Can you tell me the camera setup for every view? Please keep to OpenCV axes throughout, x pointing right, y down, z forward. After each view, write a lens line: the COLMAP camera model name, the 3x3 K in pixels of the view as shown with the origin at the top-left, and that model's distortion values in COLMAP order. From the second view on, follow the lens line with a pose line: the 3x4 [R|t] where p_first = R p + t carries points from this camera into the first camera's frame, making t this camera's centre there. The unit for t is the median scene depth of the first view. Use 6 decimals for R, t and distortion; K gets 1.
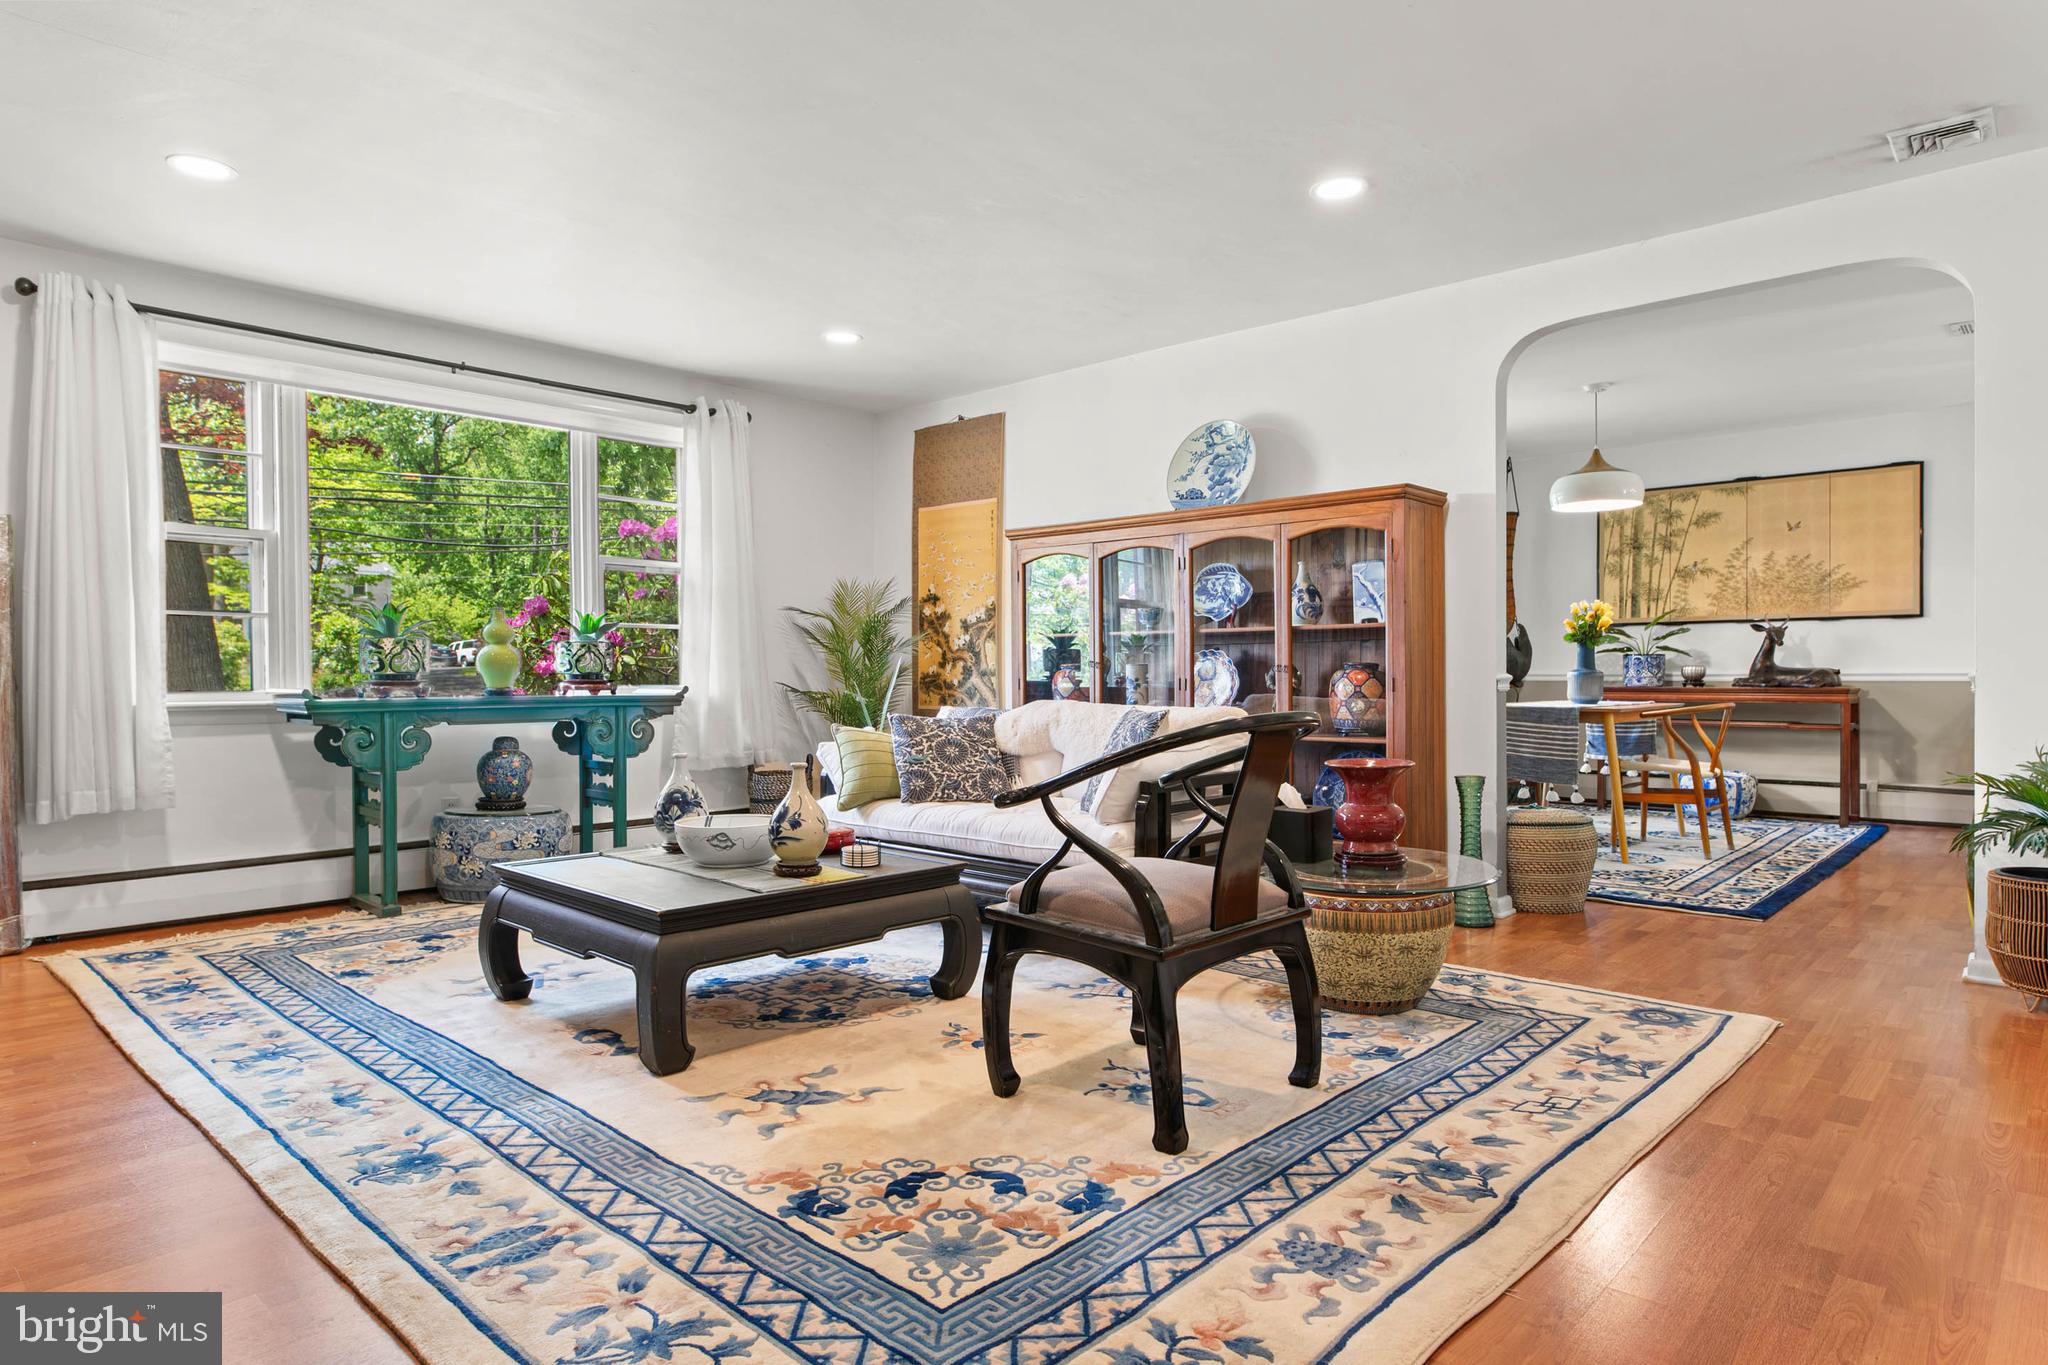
lens RADIAL K [[1177.0, 0, 1024.0], [0, 1177.0, 682.5], [0, 0, 1]] dist [-0.001948, 0.000507]
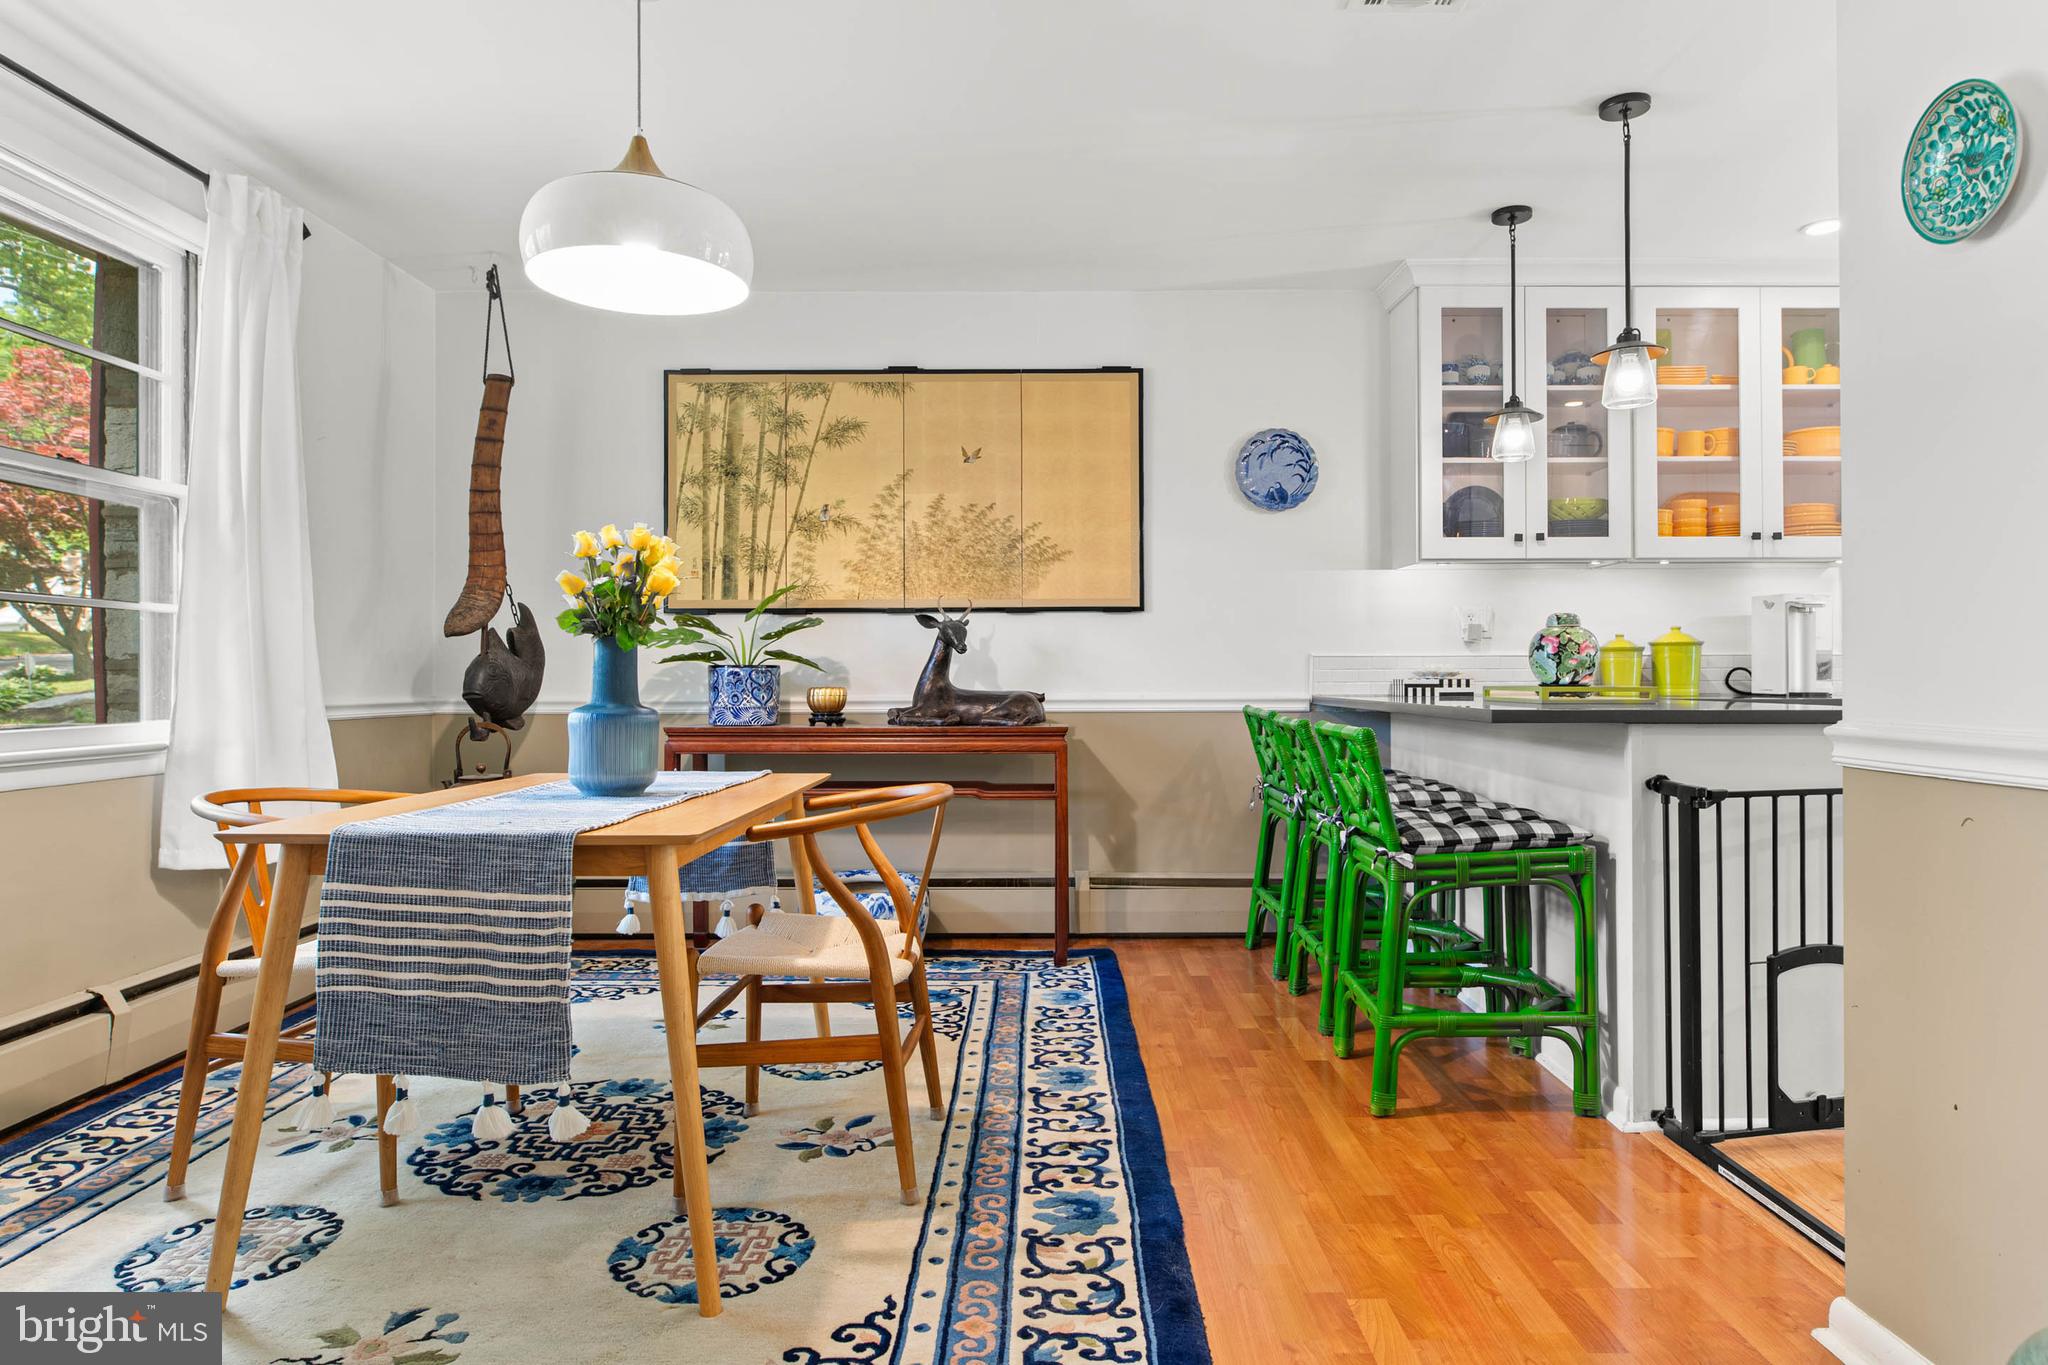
lens RADIAL K [[1176.5, 0, 1057.5], [0, 1176.5, 678.1], [0, 0, 1]] dist [-0.005589, -0.000531]
pose [[0.728625, 0.001526, 0.684911, 0.315523], [0.005901, 0.999946, -0.008506, -0.015313], [-0.684887, 0.010239, 0.728577, 0.612355]]
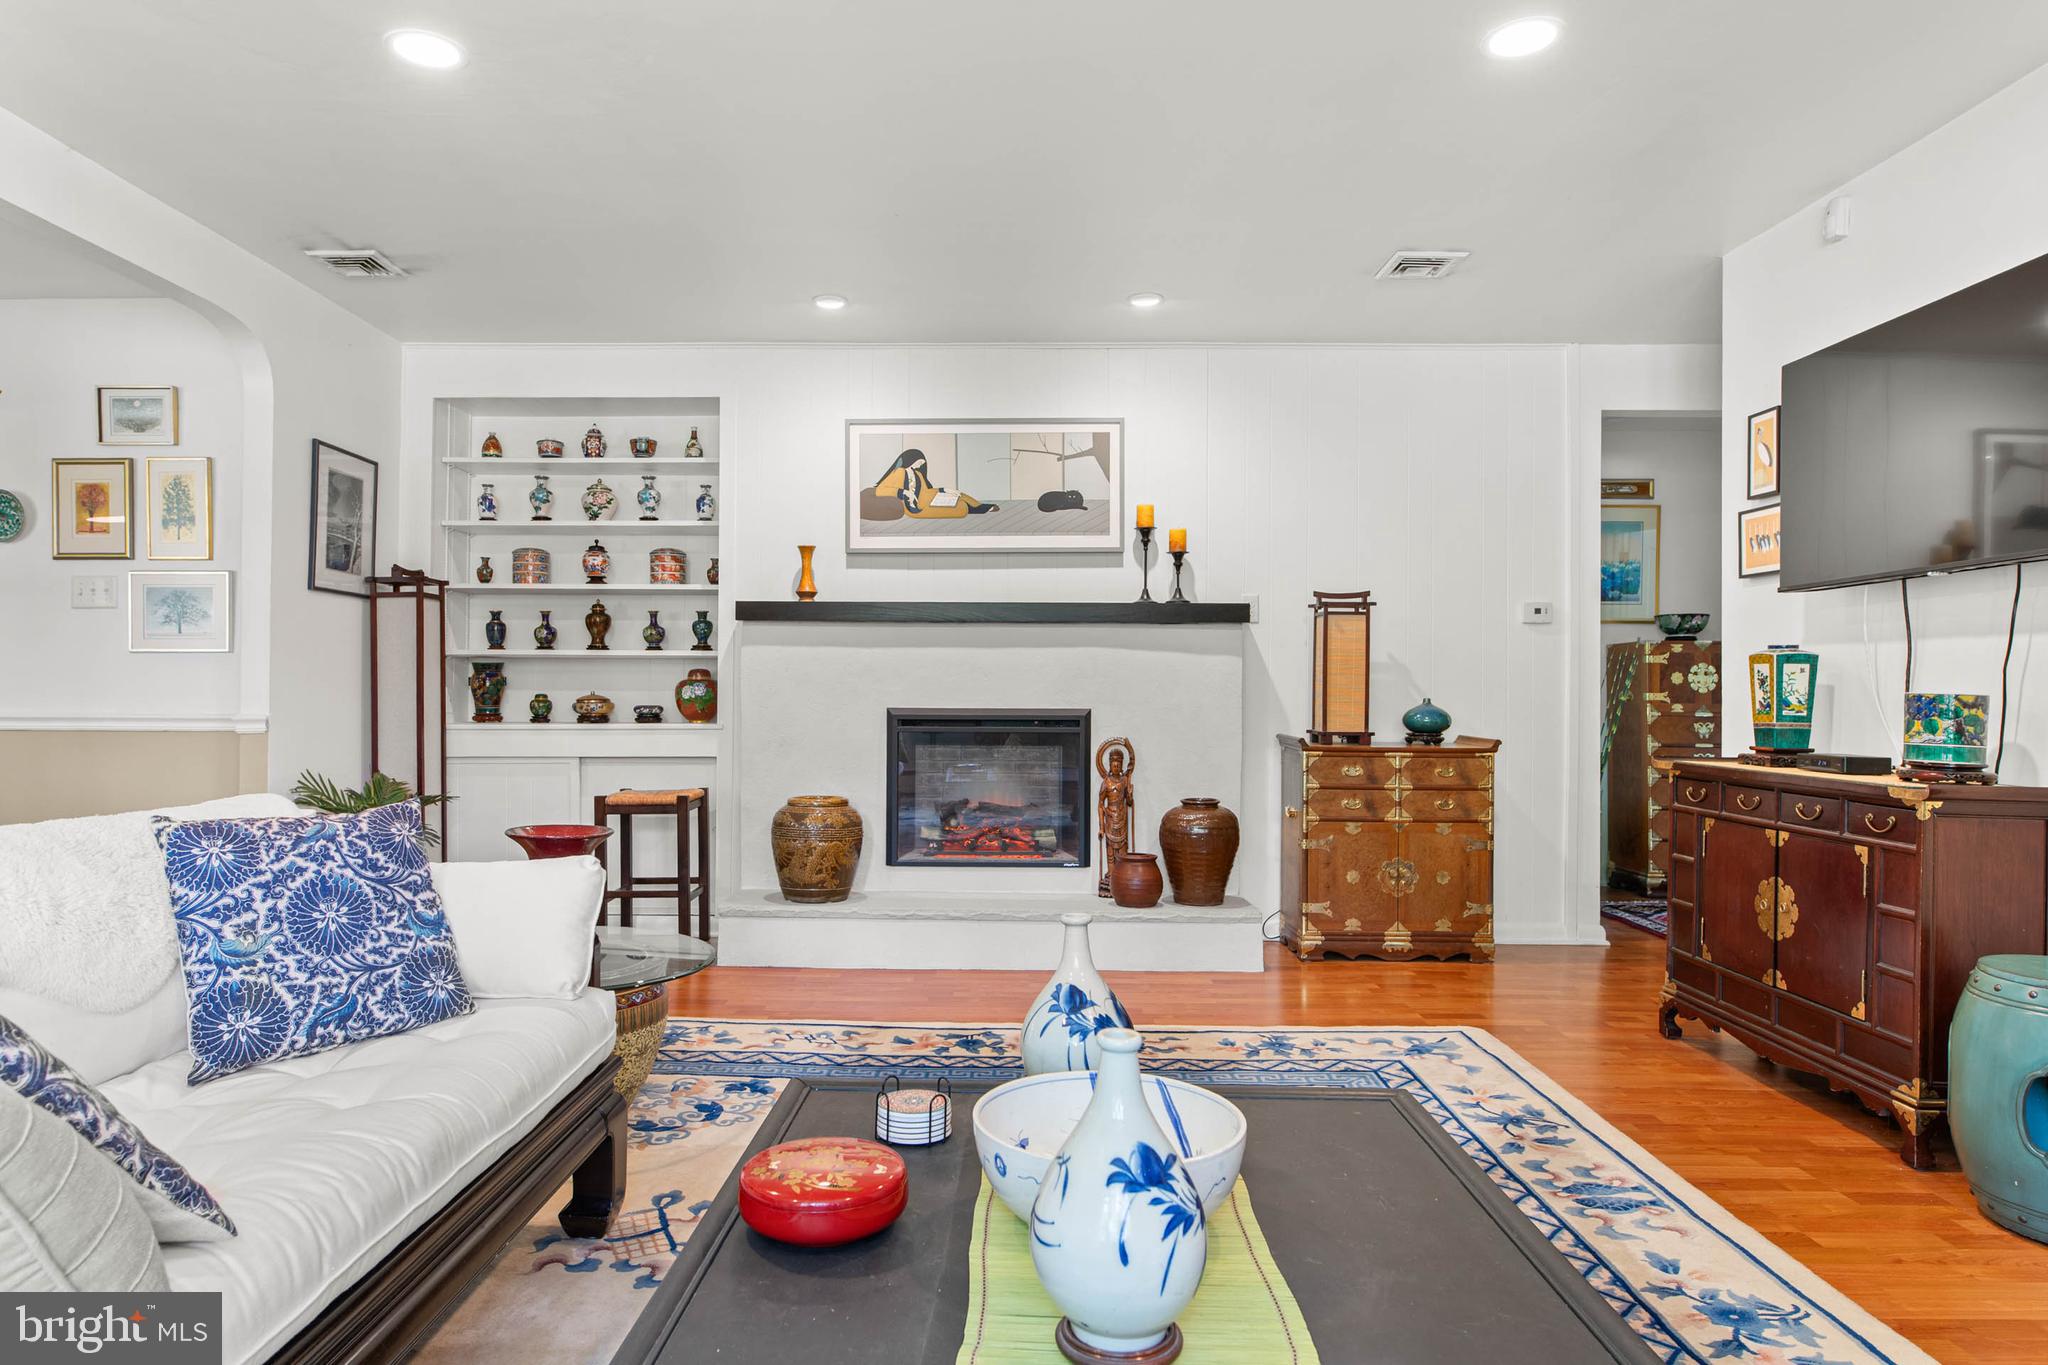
lens RADIAL K [[1200.9, 0, 986.4], [0, 1200.9, 689.7], [0, 0, 1]] dist [-0.004078, -0.000795]
pose [[-0.667306, 0.005048, 0.744766, -0.283025], [0.006245, 0.999980, -0.001182, -0.015027], [-0.744757, 0.003862, -0.667324, 0.697360]]
